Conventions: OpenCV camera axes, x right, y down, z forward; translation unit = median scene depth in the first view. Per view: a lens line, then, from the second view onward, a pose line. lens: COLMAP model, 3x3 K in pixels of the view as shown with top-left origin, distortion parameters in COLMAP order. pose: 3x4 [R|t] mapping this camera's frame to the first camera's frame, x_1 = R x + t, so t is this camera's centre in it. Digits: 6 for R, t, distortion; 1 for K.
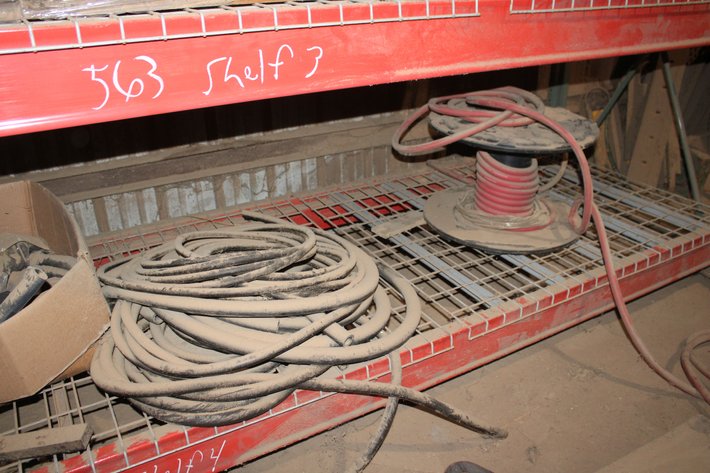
lens RADIAL K [[640.1, 0, 355.0], [0, 640.1, 236.5], [0, 0, 1]] dist [-0.104865, 0.000794]
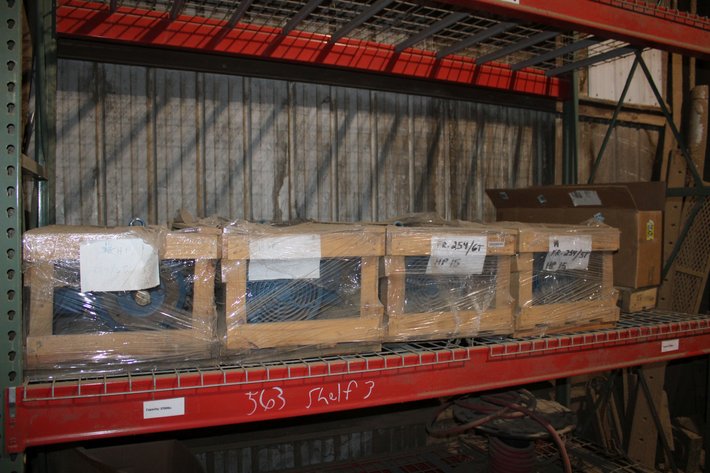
lens RADIAL K [[582.7, 0, 355.0], [0, 582.7, 236.5], [0, 0, 1]] dist [-0.111300, 0.012679]
pose [[0.994106, 0.017539, -0.106987, 0.060108], [-0.059737, 0.912124, -0.405537, -0.012596], [0.090473, 0.409538, 0.907796, -0.620630]]
